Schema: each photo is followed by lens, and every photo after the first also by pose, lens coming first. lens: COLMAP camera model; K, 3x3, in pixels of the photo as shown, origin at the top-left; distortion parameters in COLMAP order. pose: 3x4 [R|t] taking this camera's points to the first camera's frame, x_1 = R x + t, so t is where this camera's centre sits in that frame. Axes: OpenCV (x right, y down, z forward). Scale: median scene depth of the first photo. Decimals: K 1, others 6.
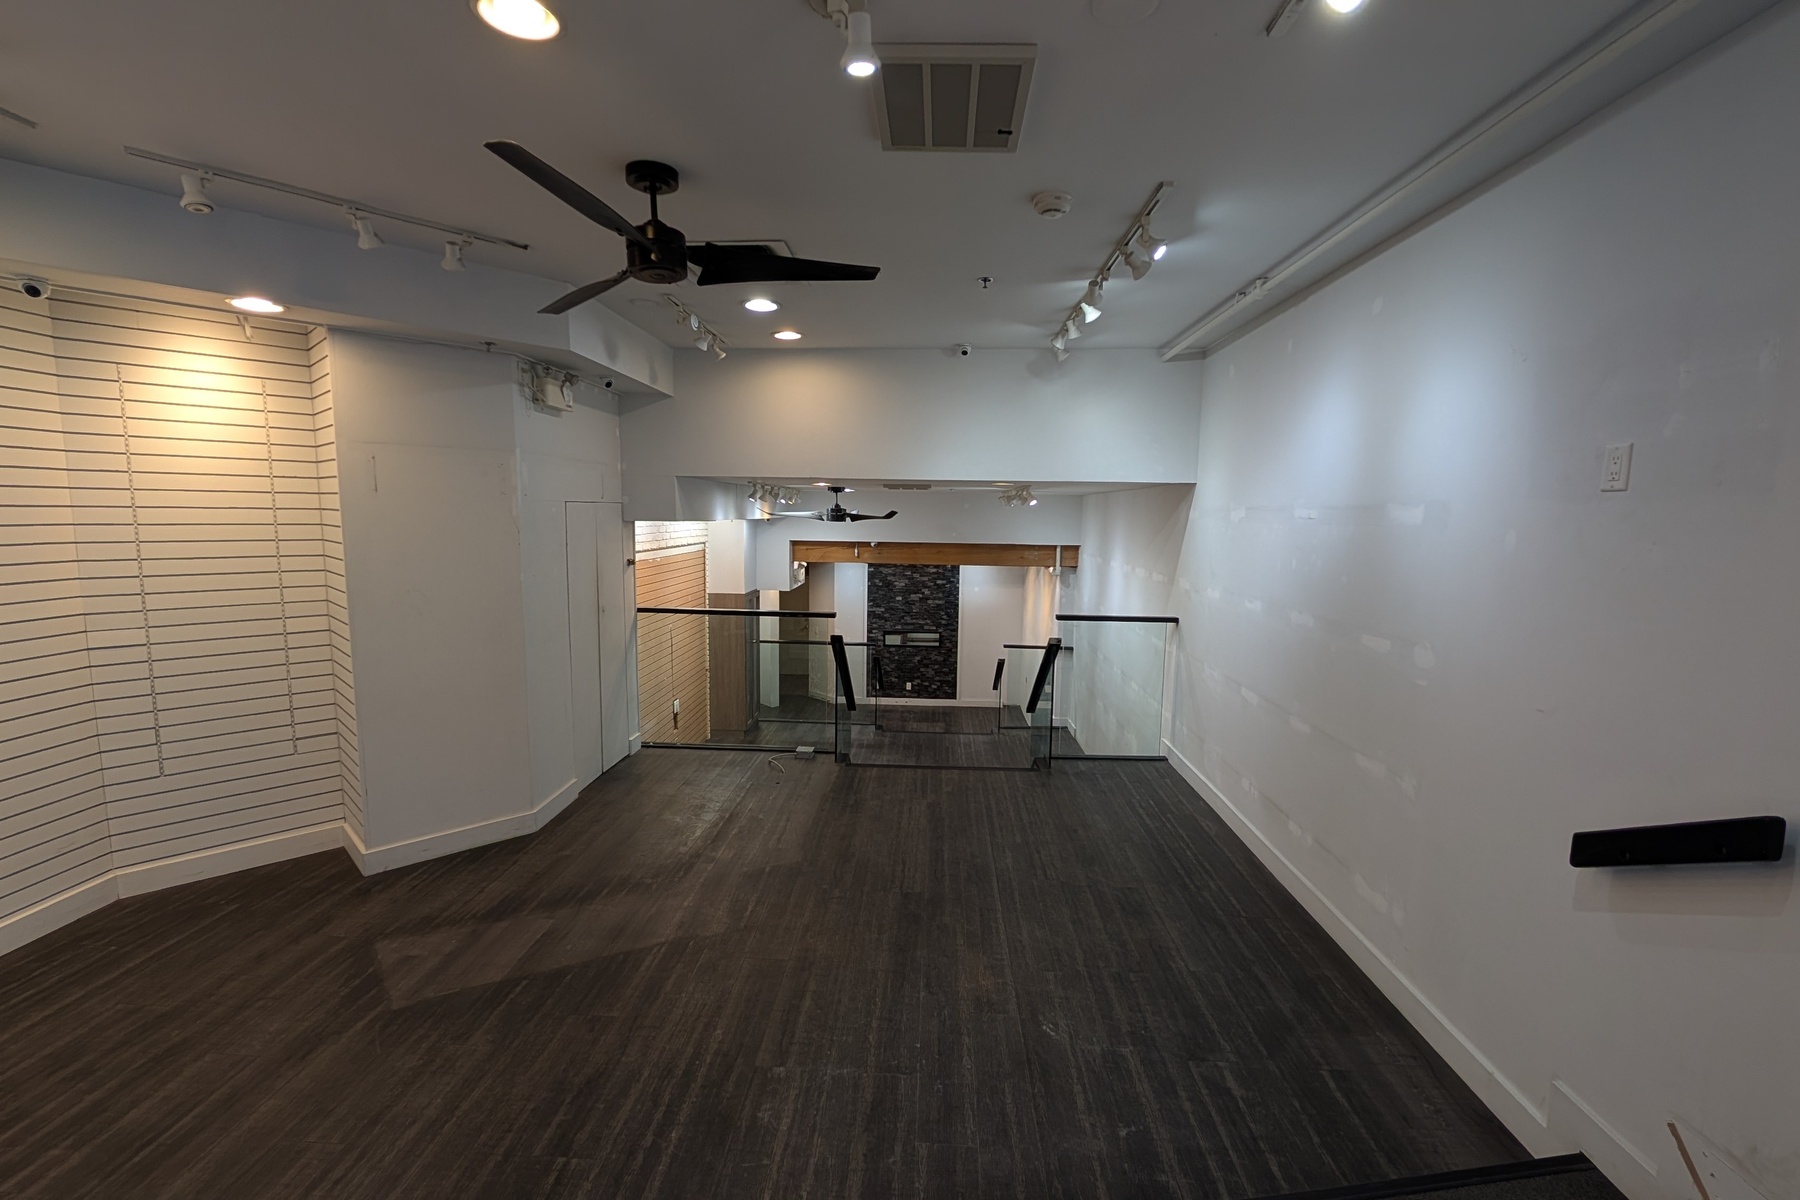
lens RADIAL K [[783.5, 0, 901.9], [0, 783.5, 609.9], [0, 0, 1]] dist [0.000300, -0.000256]
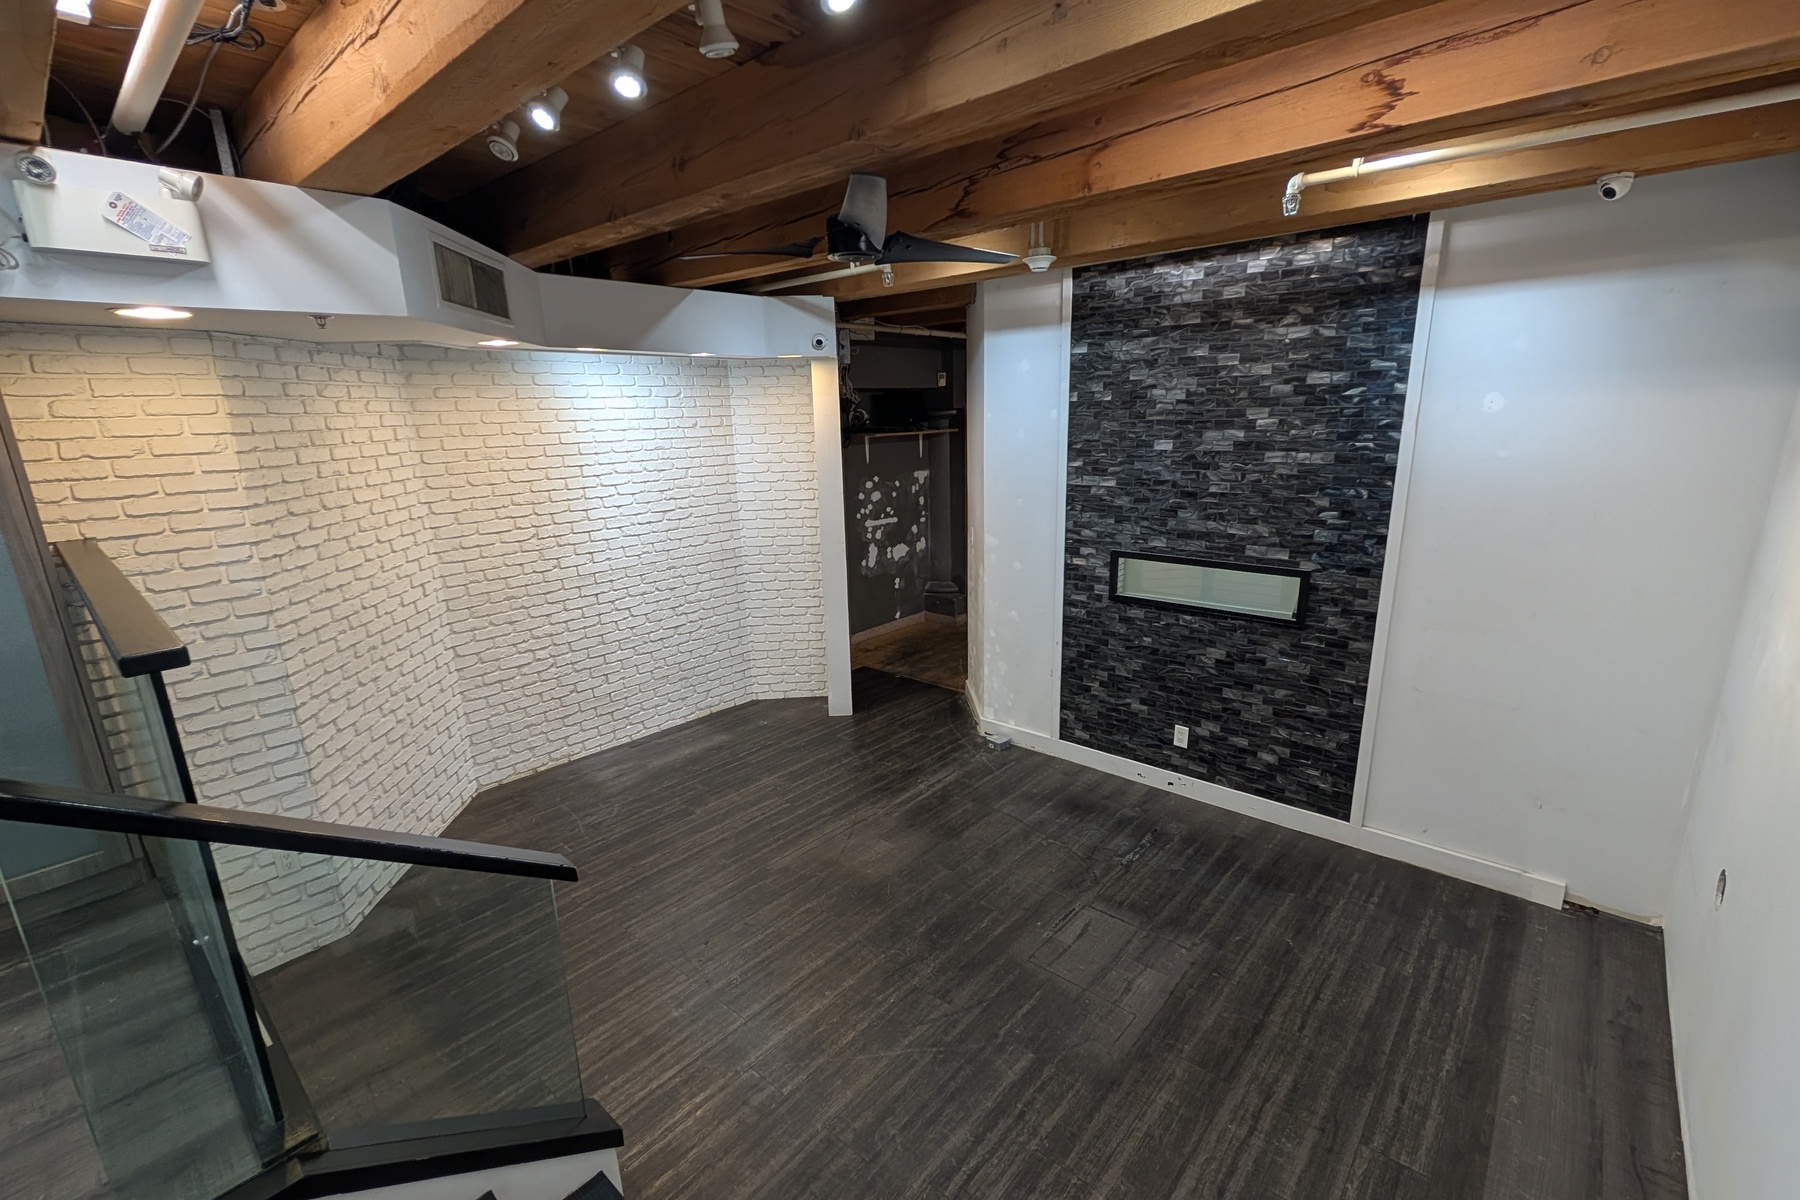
lens RADIAL K [[783.5, 0, 901.9], [0, 783.5, 609.9], [0, 0, 1]] dist [0.000300, -0.000256]
pose [[0.781197, 0.122982, -0.612051, 0.154245], [-0.041505, 0.988466, 0.145641, 0.011000], [0.622903, -0.088372, 0.777291, 1.011599]]
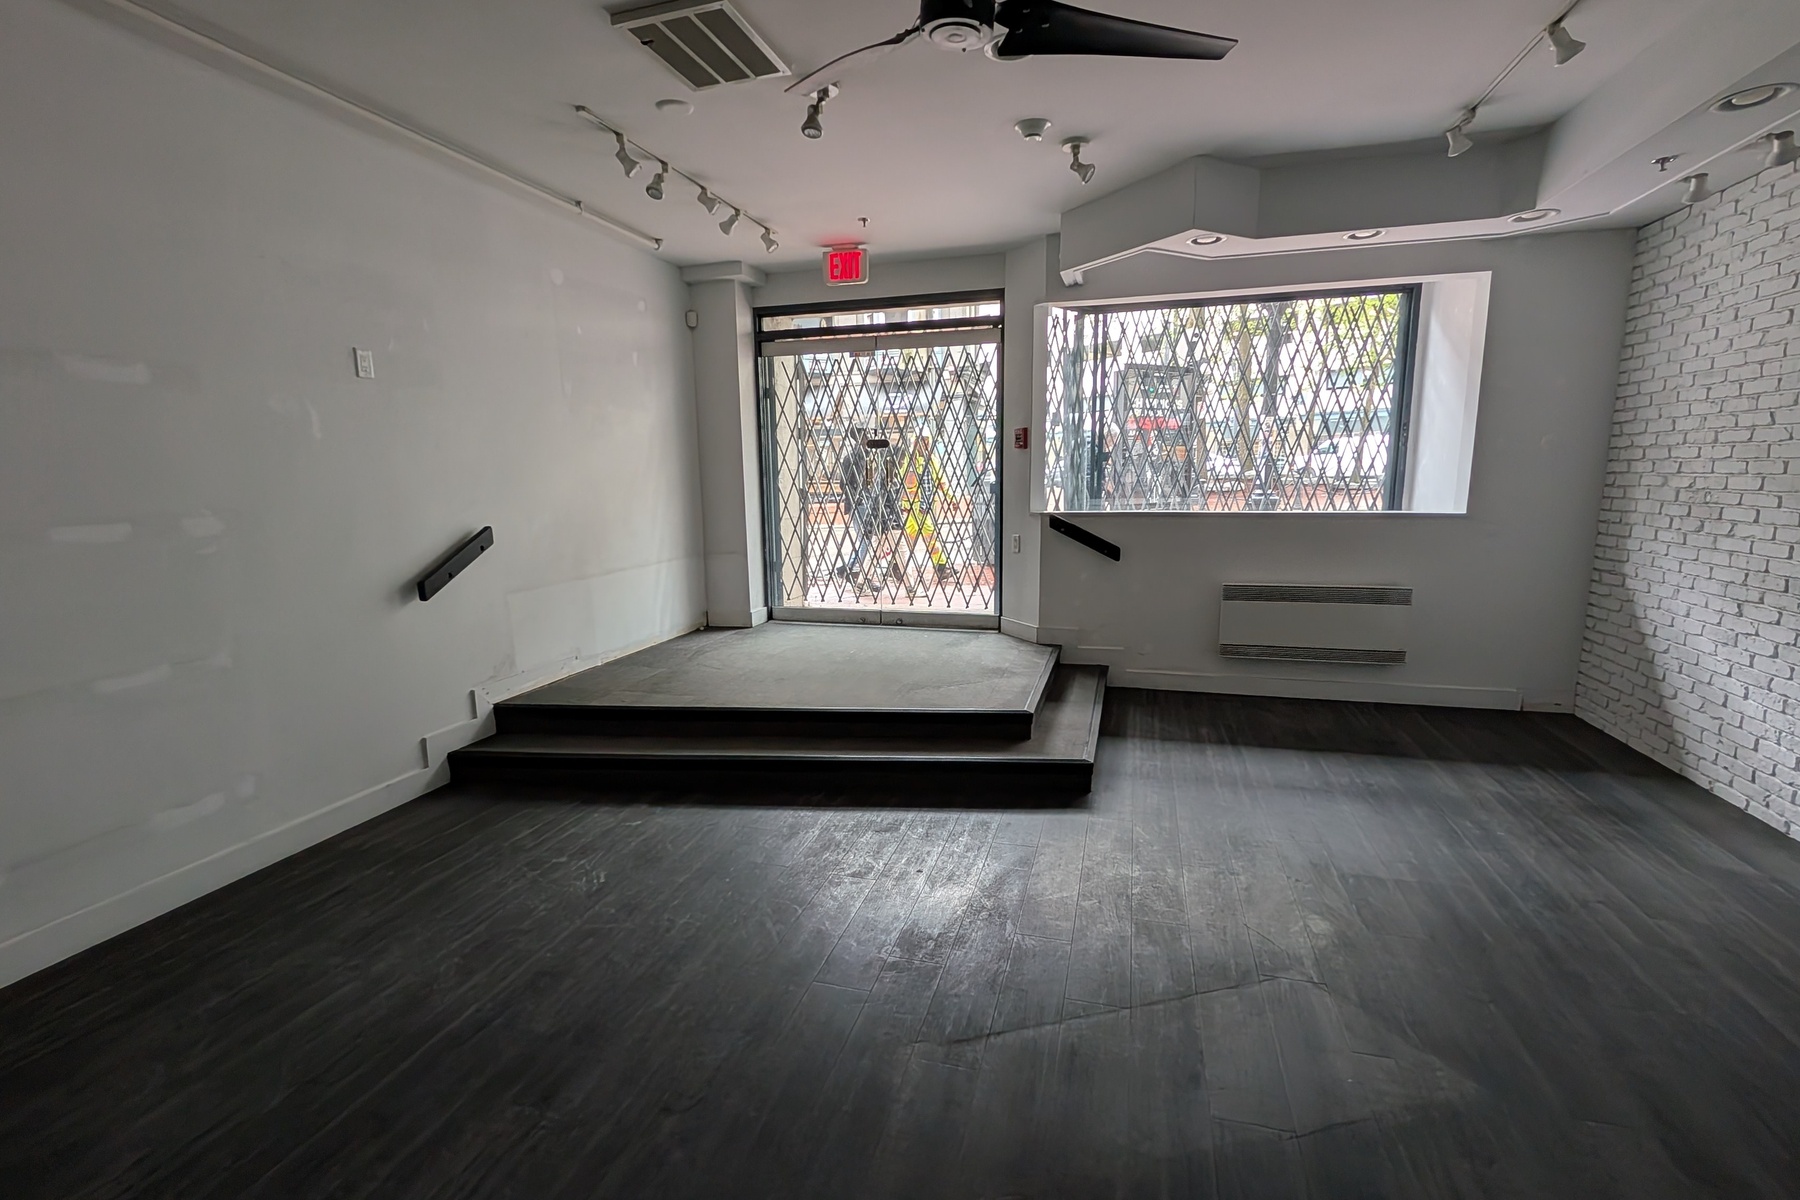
lens RADIAL K [[802.8, 0, 908.7], [0, 802.8, 611.5], [0, 0, 1]] dist [0.001245, 0.000043]
pose [[-0.973374, -0.042512, 0.225247, -0.126314], [0.027915, 0.953353, 0.300563, -0.033517], [-0.227518, 0.298848, -0.926782, 0.513661]]
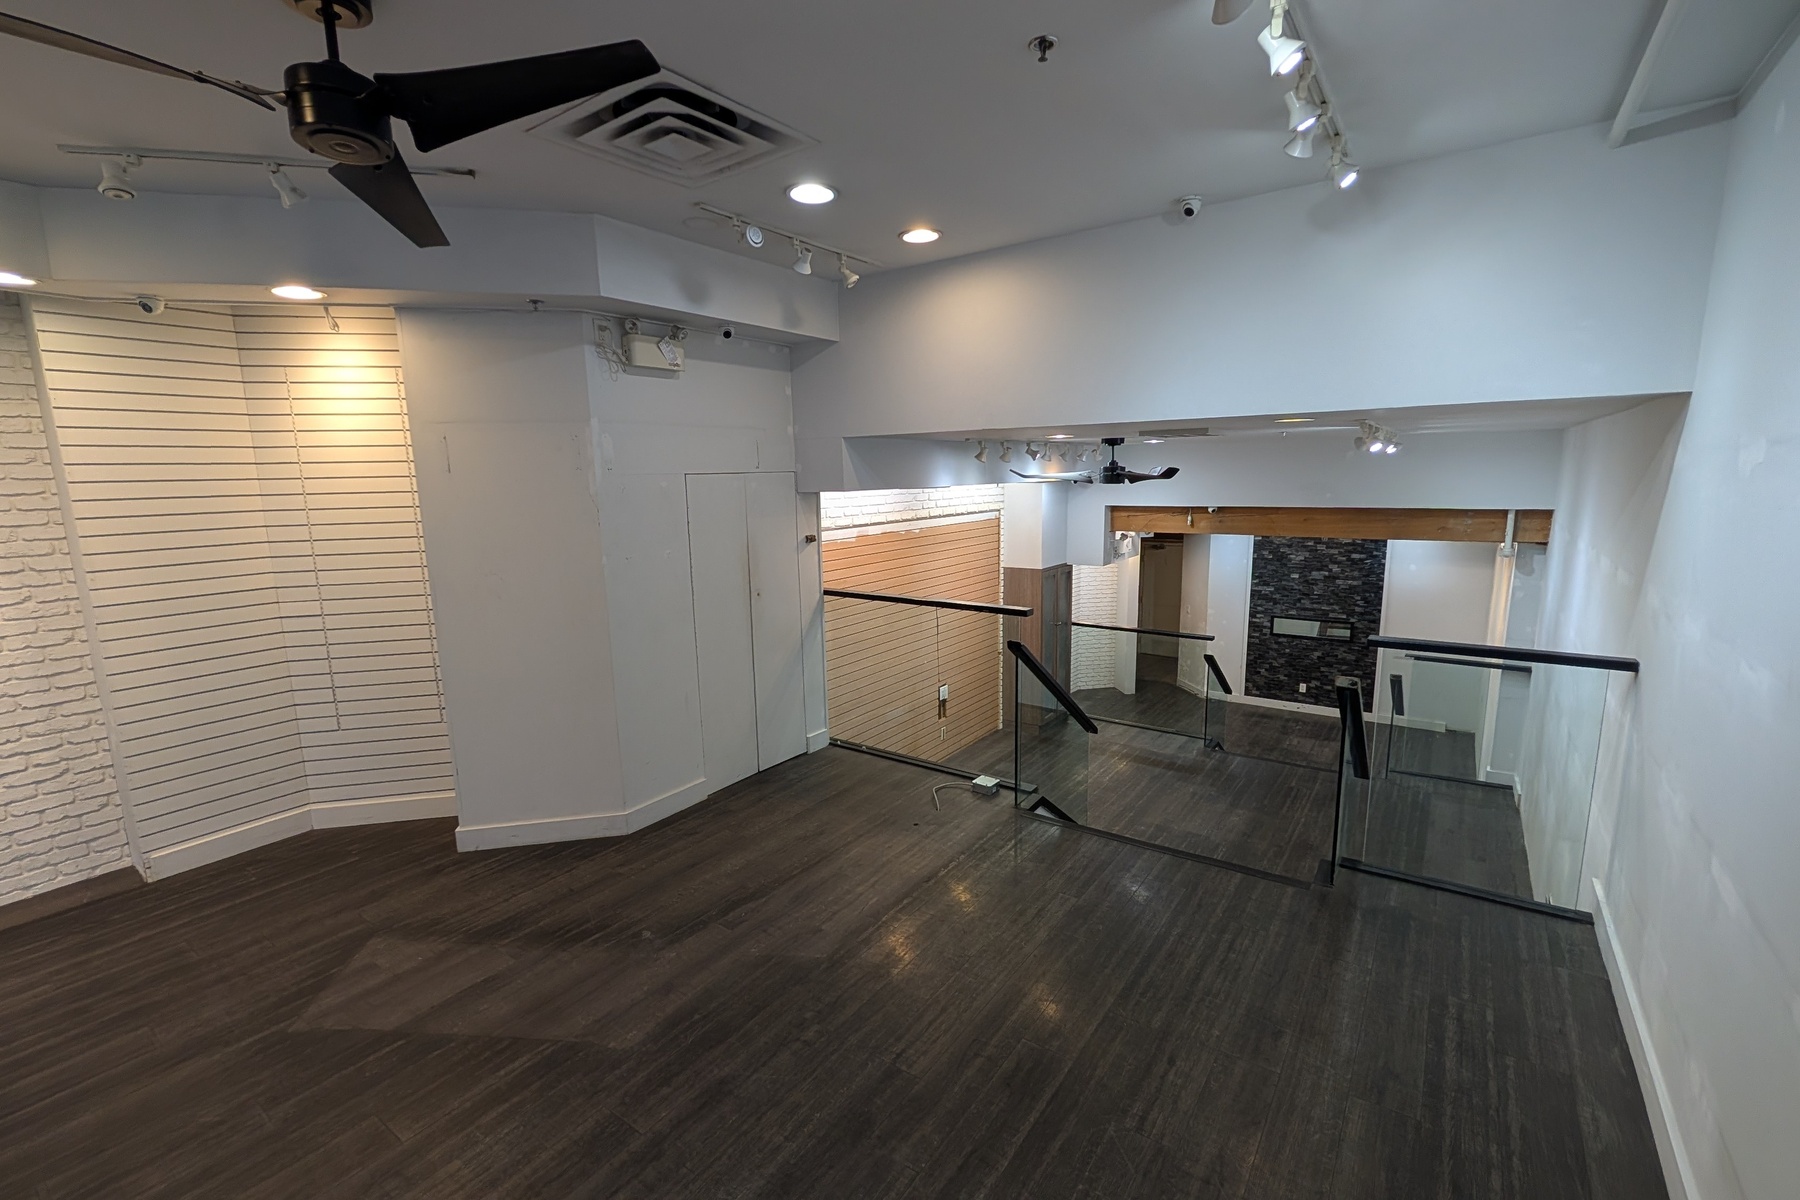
lens RADIAL K [[783.5, 0, 901.9], [0, 783.5, 609.9], [0, 0, 1]] dist [0.000300, -0.000256]
pose [[0.840164, 0.062627, -0.538704, 0.129950], [-0.034376, 0.997462, 0.062347, -0.023068], [0.541241, -0.033864, 0.840185, 0.182025]]
